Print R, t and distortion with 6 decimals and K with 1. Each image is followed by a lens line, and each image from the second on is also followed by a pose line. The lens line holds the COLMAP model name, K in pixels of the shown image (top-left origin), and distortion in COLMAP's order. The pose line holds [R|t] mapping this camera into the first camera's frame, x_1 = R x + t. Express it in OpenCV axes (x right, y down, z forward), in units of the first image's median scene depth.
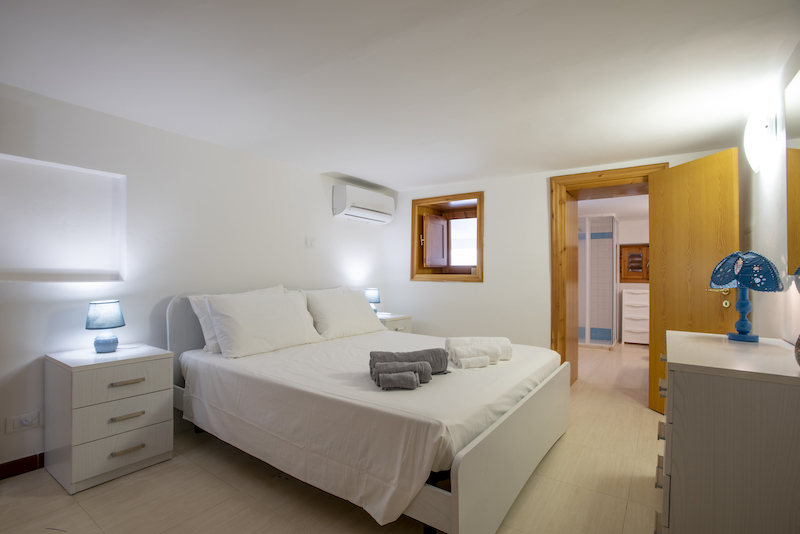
lens RADIAL K [[388.6, 0, 401.5], [0, 388.6, 272.0], [0, 0, 1]] dist [-0.045406, -0.000397]
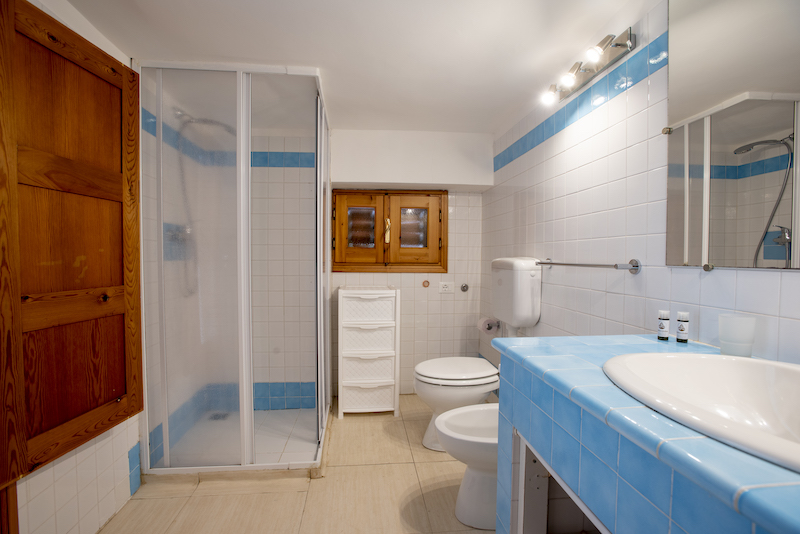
lens RADIAL K [[388.6, 0, 401.2], [0, 388.6, 266.3], [0, 0, 1]] dist [-0.045406, -0.000397]
pose [[0.759773, -0.023284, 0.649772, 0.343934], [-0.003890, 0.999178, 0.040354, 0.001801], [-0.650177, -0.033188, 0.759057, 0.615507]]
